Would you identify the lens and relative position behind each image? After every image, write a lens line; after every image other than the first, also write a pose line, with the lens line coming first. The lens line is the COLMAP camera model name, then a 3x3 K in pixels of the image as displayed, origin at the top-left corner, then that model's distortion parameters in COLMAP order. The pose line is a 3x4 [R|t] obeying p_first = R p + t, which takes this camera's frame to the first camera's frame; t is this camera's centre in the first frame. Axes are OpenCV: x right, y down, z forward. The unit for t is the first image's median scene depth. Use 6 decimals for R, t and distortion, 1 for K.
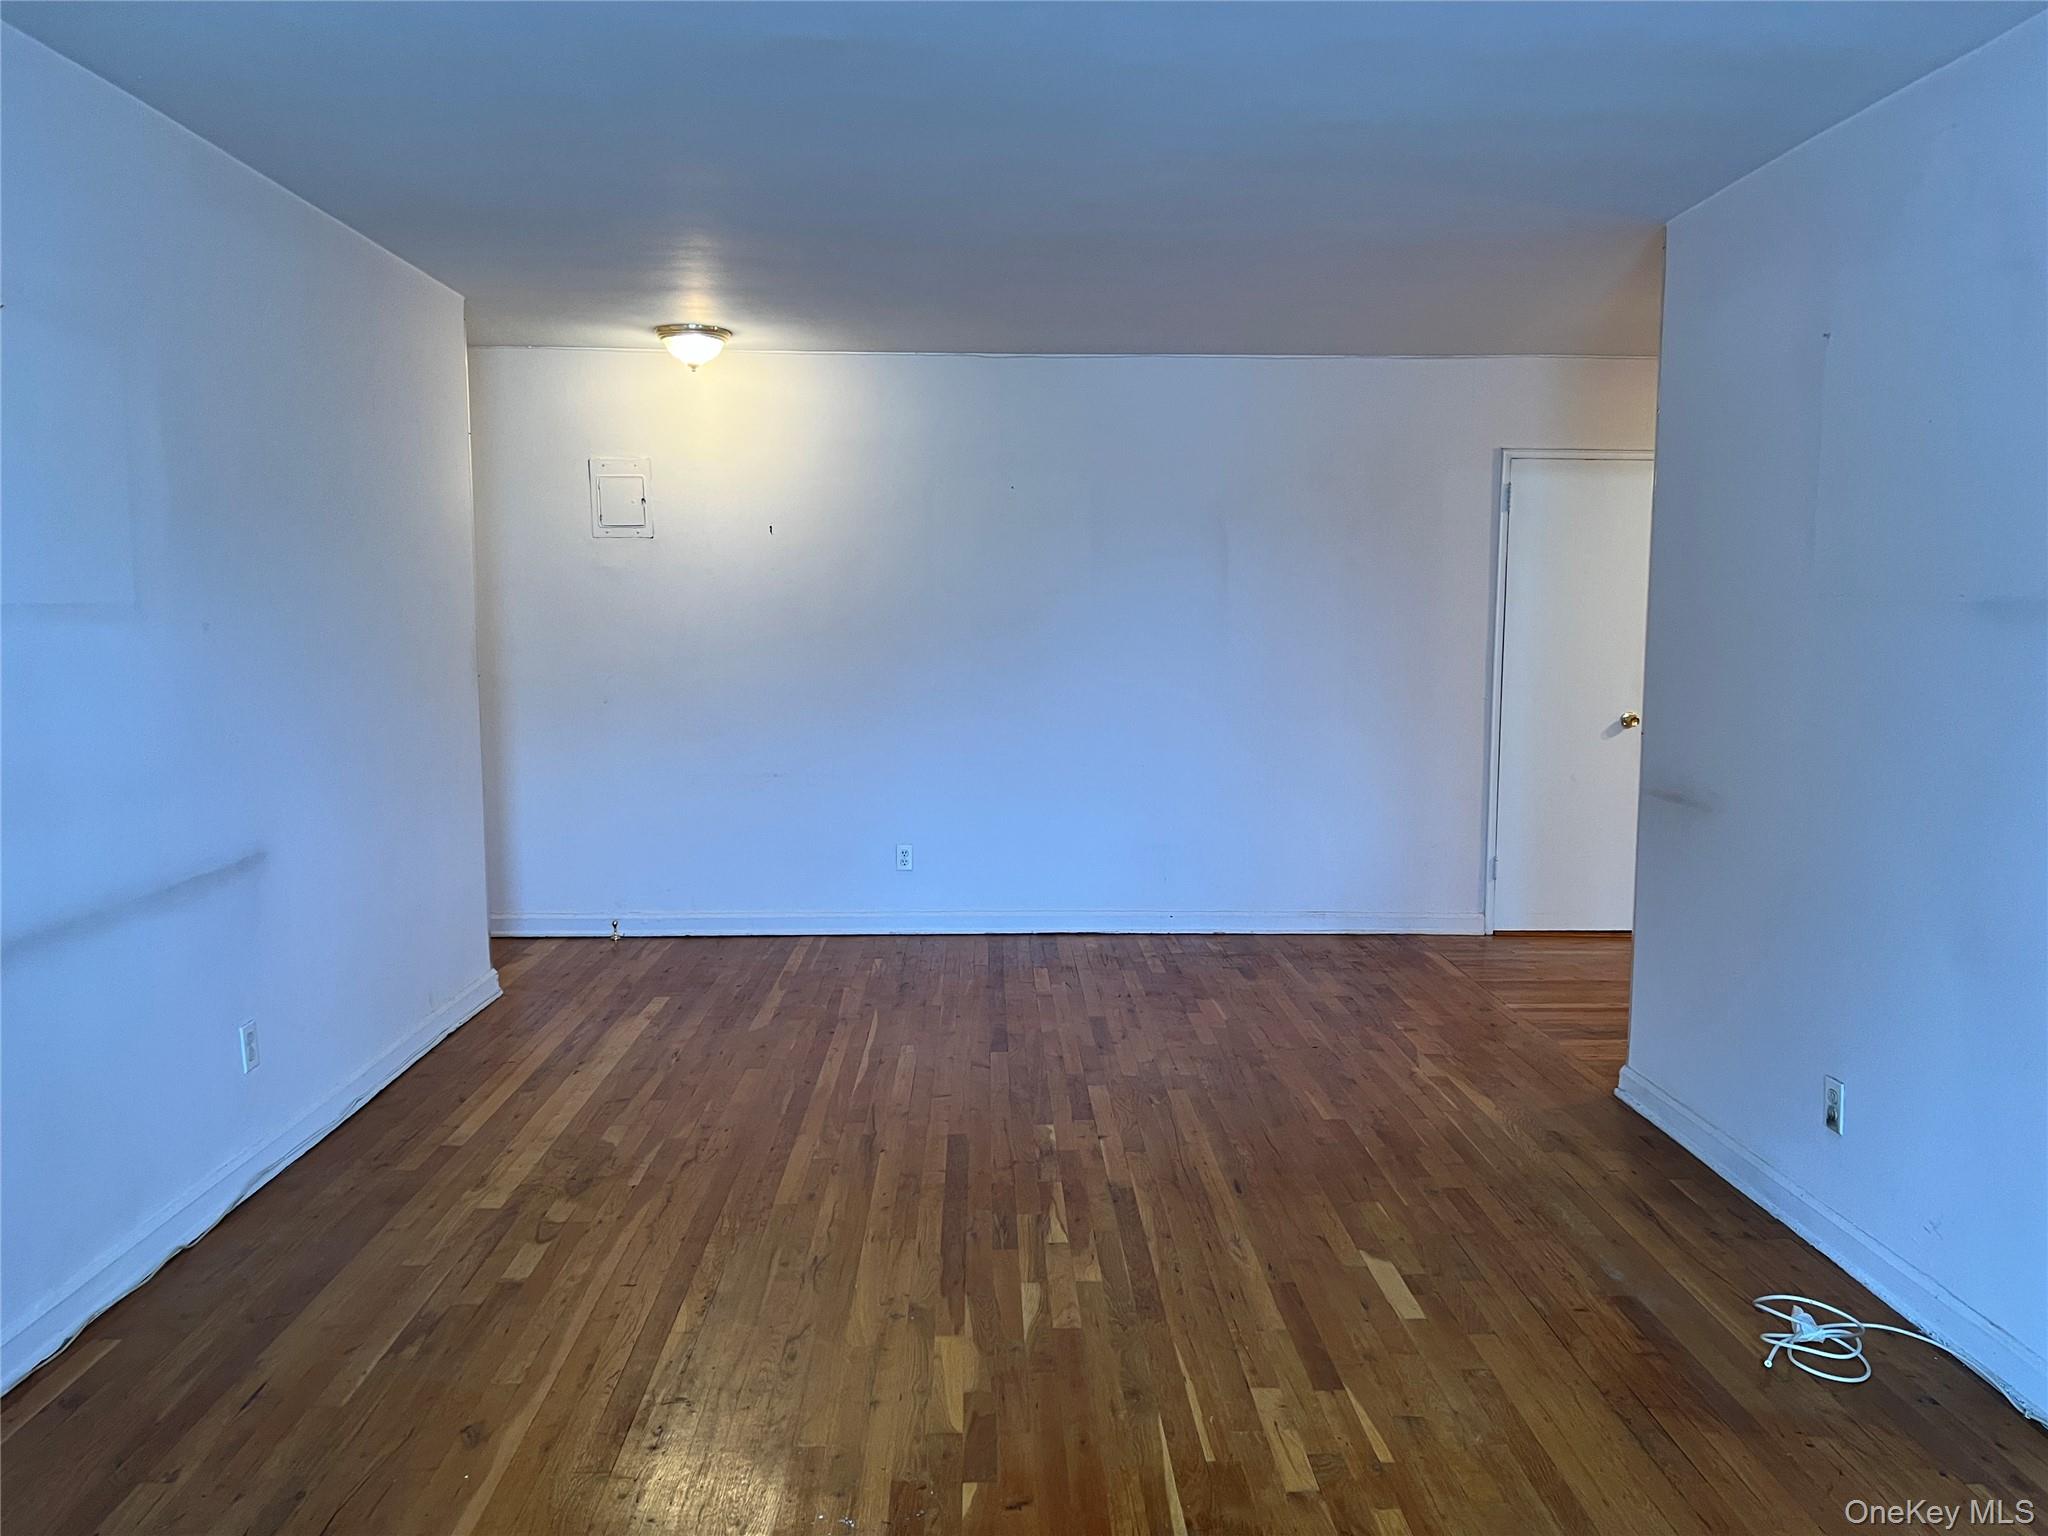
lens RADIAL K [[1550.2, 0, 1024.0], [0, 1550.2, 768.0], [0, 0, 1]] dist [-0.000223, -0.001018]
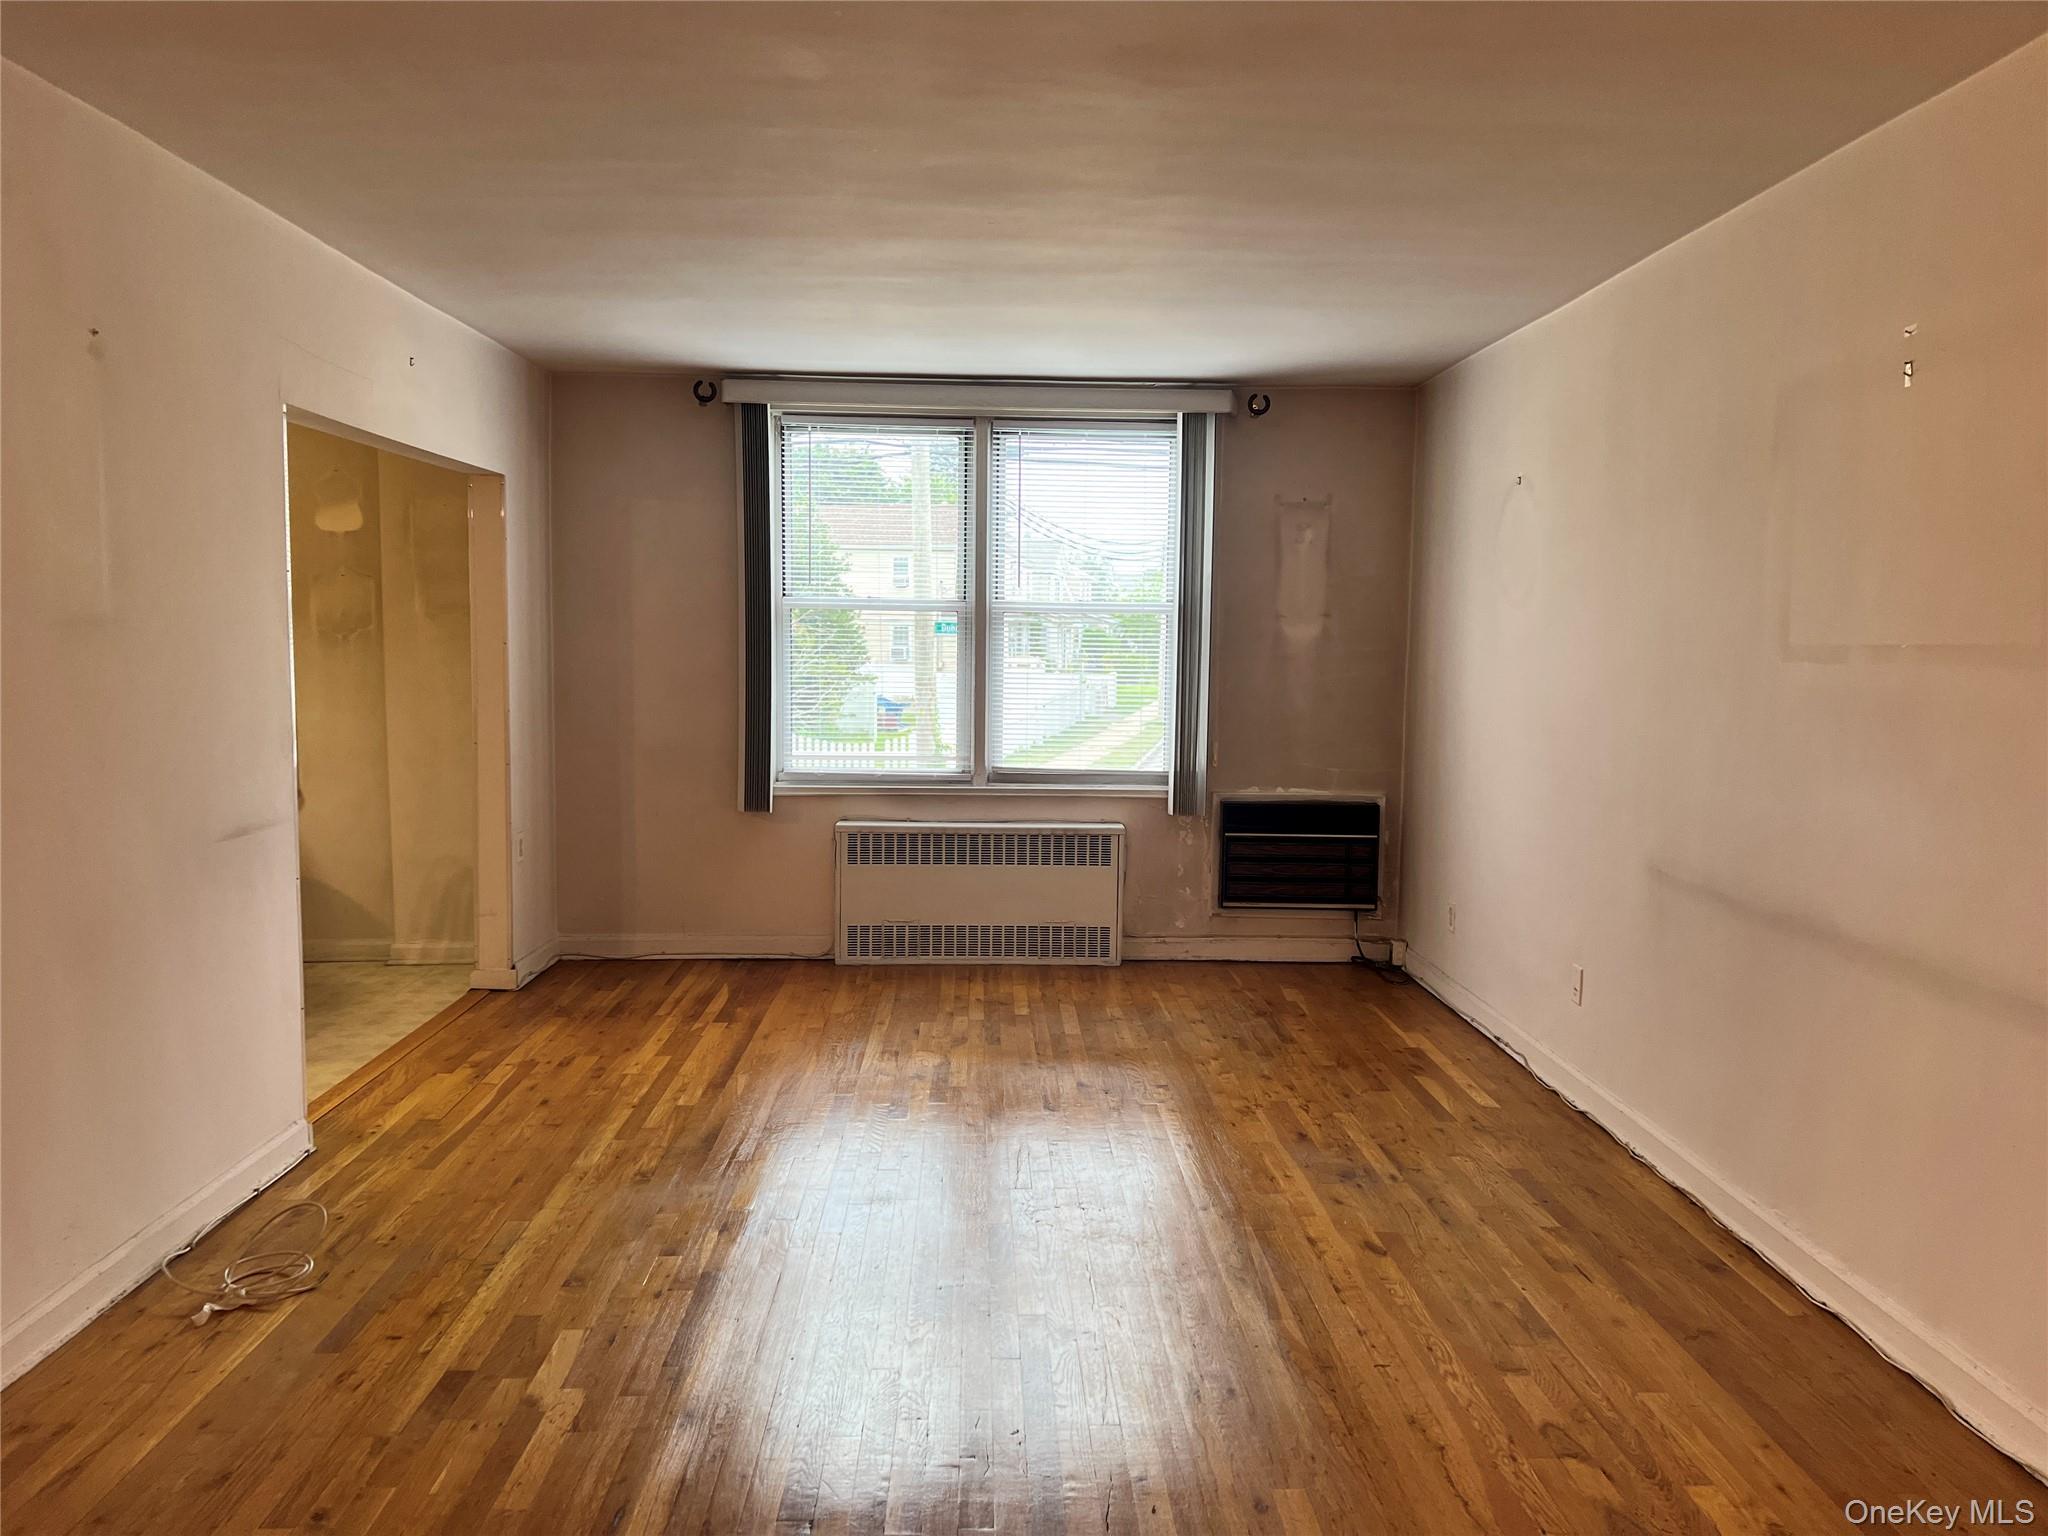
lens RADIAL K [[1550.2, 0, 1024.0], [0, 1550.2, 768.0], [0, 0, 1]] dist [-0.000223, -0.001018]
pose [[-0.999887, -0.014429, -0.004152, -0.029317], [-0.014961, 0.980841, 0.194234, -0.187750], [0.001269, 0.194274, -0.980946, 1.753631]]
